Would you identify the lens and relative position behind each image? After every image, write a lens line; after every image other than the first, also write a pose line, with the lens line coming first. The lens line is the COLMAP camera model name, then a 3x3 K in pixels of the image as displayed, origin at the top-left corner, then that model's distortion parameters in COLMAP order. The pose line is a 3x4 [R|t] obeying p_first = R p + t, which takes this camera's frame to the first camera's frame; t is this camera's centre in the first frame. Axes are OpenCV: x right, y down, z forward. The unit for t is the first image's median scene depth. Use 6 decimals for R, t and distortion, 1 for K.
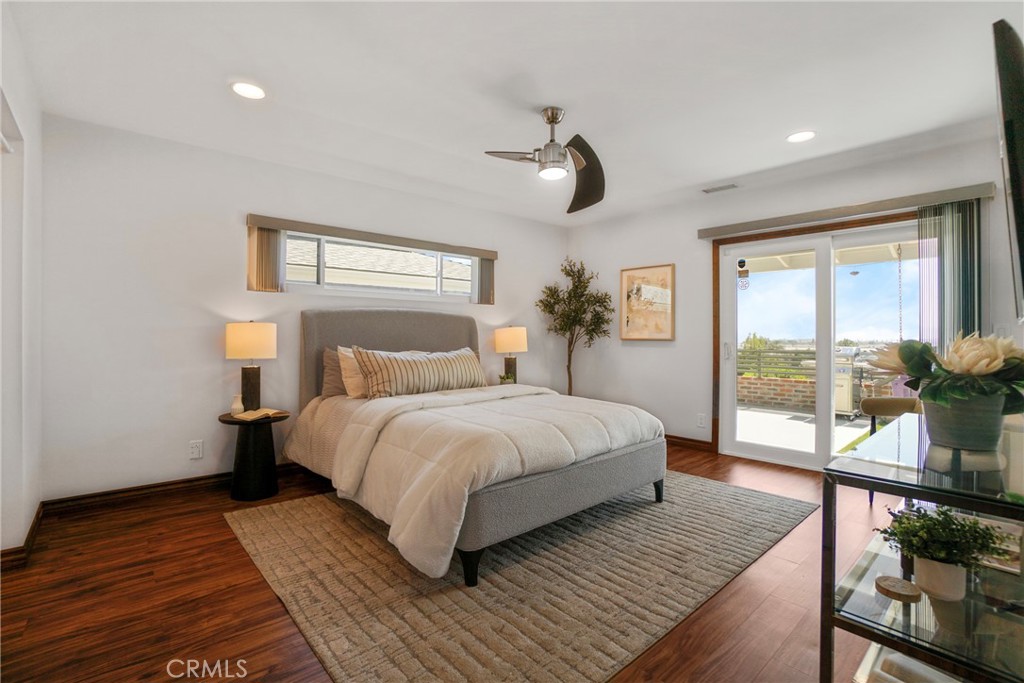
lens RADIAL K [[474.7, 0, 508.0], [0, 474.7, 329.3], [0, 0, 1]] dist [-0.067586, 0.026708]
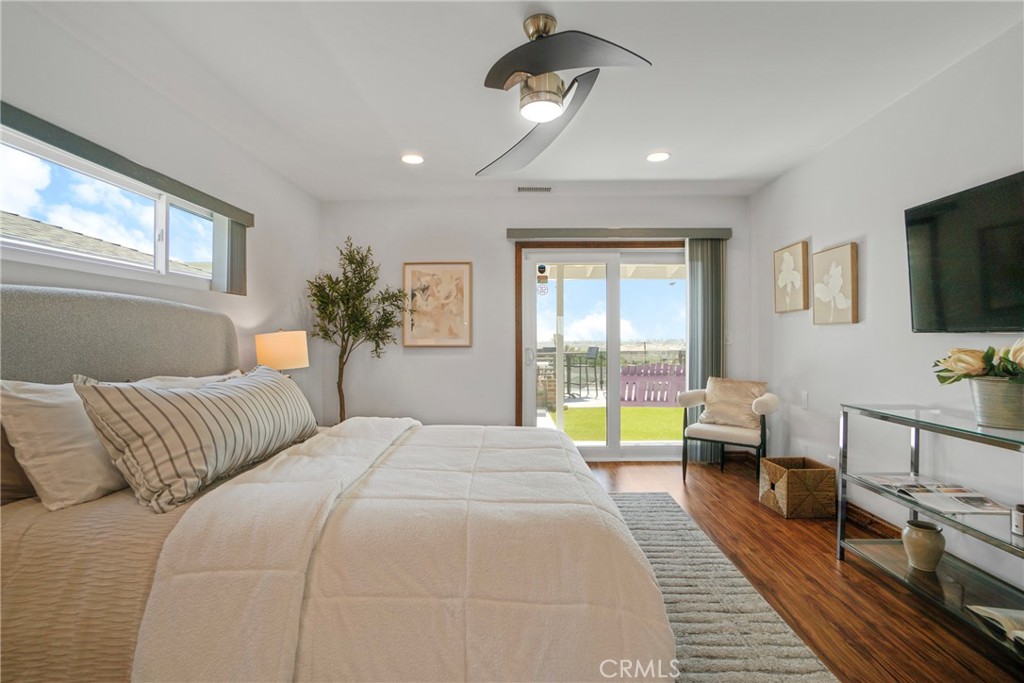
lens RADIAL K [[466.8, 0, 515.9], [0, 466.8, 337.2], [0, 0, 1]] dist [-0.074353, 0.024794]
pose [[0.681148, -0.002683, 0.732141, -0.264707], [-0.002701, 0.999977, 0.006177, -0.000315], [-0.732141, -0.006185, 0.681125, 0.350344]]
